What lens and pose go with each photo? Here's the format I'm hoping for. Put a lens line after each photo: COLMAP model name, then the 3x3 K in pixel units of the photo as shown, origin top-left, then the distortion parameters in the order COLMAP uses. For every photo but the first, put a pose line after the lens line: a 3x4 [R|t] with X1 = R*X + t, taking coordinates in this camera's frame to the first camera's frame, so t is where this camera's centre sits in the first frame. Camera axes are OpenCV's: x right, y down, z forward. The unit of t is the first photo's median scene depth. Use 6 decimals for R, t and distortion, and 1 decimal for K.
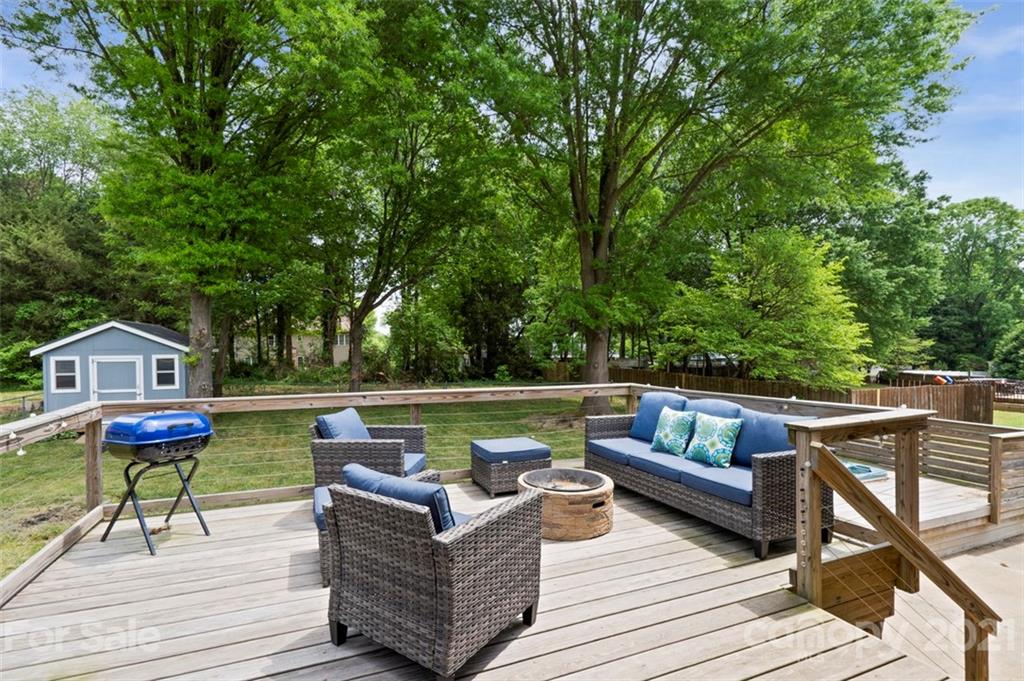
lens RADIAL K [[486.0, 0, 512.4], [0, 486.0, 347.6], [0, 0, 1]] dist [-0.003917, 0.000439]
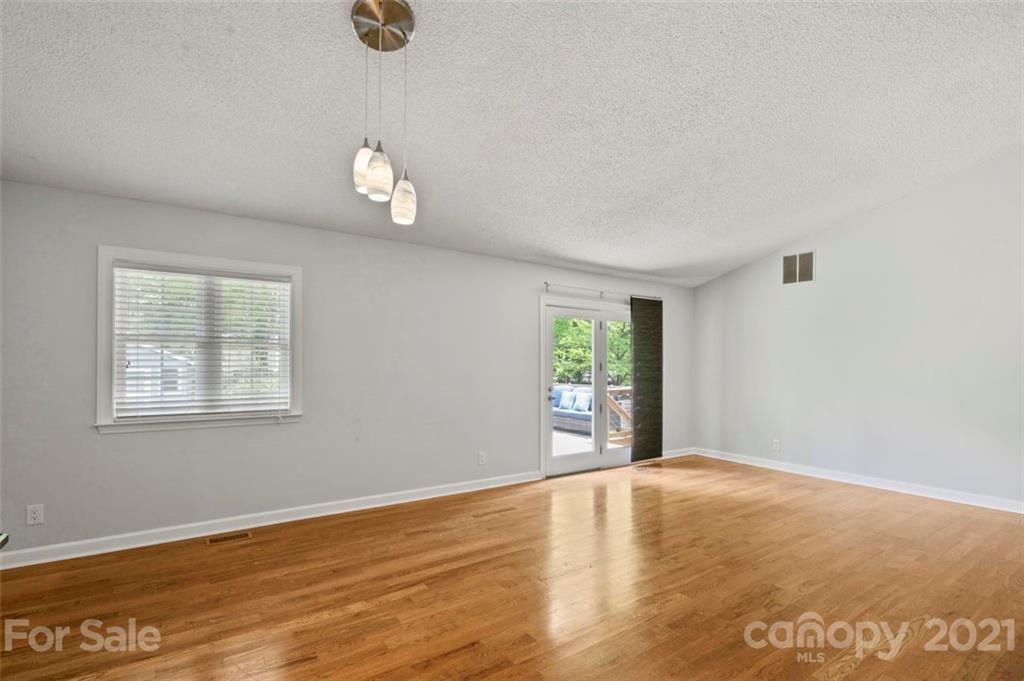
lens RADIAL K [[486.0, 0, 512.4], [0, 486.0, 347.6], [0, 0, 1]] dist [-0.003917, 0.000439]
pose [[0.979579, 0.021284, 0.199928, -0.220244], [-0.014676, 0.999298, -0.034473, -0.001797], [-0.200521, 0.030835, 0.979204, -0.680049]]
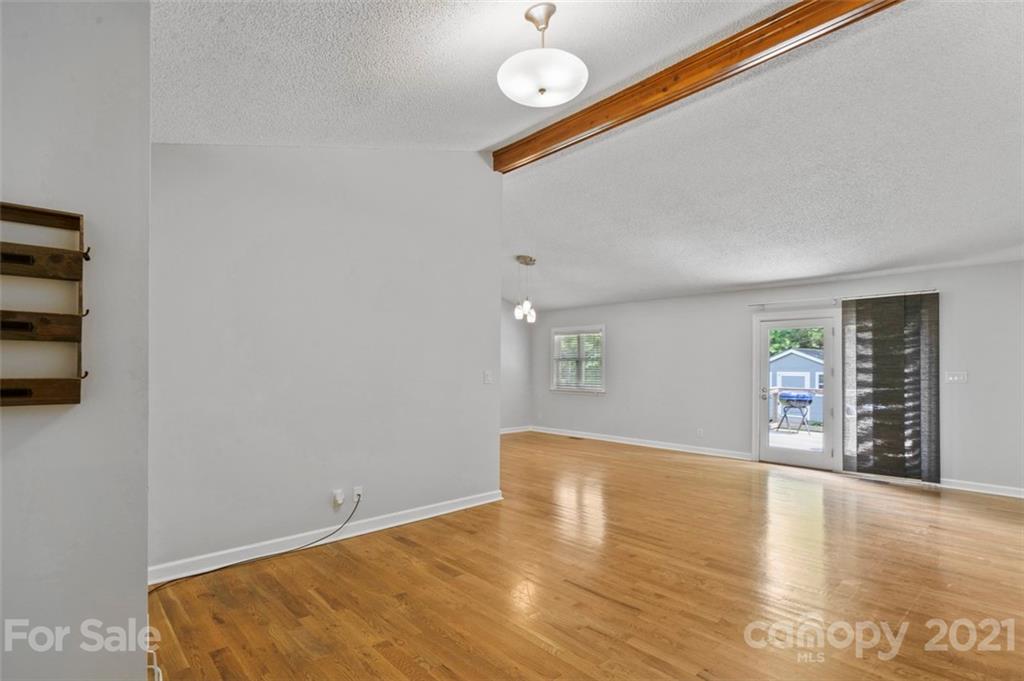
lens RADIAL K [[478.8, 0, 512.5], [0, 478.8, 335.2], [0, 0, 1]] dist [0.028078, 0.000470]
pose [[0.340004, -0.049794, -0.939105, 0.643248], [-0.008712, 0.998388, -0.056091, -0.011673], [0.940384, 0.027253, 0.339022, -0.712881]]
